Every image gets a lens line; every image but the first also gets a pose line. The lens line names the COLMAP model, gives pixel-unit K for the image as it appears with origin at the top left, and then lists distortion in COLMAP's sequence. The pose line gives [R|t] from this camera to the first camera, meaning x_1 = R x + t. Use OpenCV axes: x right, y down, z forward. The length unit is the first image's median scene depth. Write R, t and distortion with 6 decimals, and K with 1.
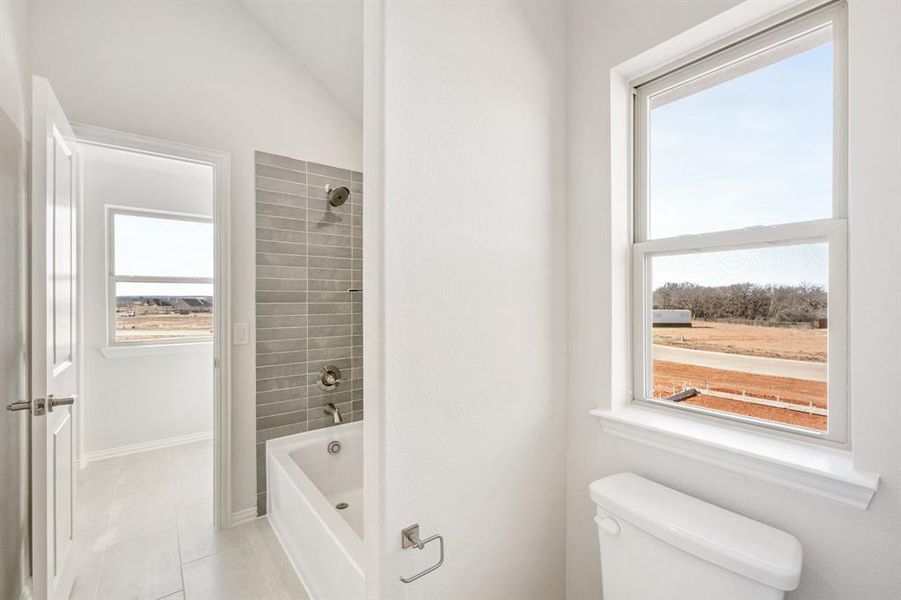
lens RADIAL K [[383.1, 0, 450.5], [0, 383.1, 300.0], [0, 0, 1]] dist [-0.002479, -0.000228]
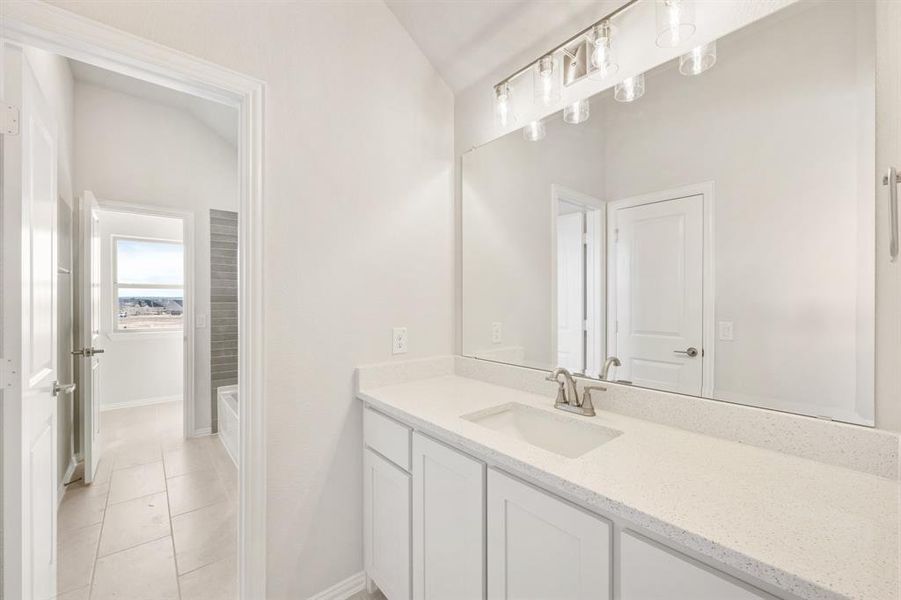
lens RADIAL K [[368.1, 0, 448.9], [0, 368.1, 304.5], [0, 0, 1]] dist [0.000452, 0.000148]
pose [[0.997647, -0.015834, 0.066713, 0.401653], [0.017294, 0.999622, -0.021369, 0.067635], [-0.066349, 0.022472, 0.997543, -0.635357]]
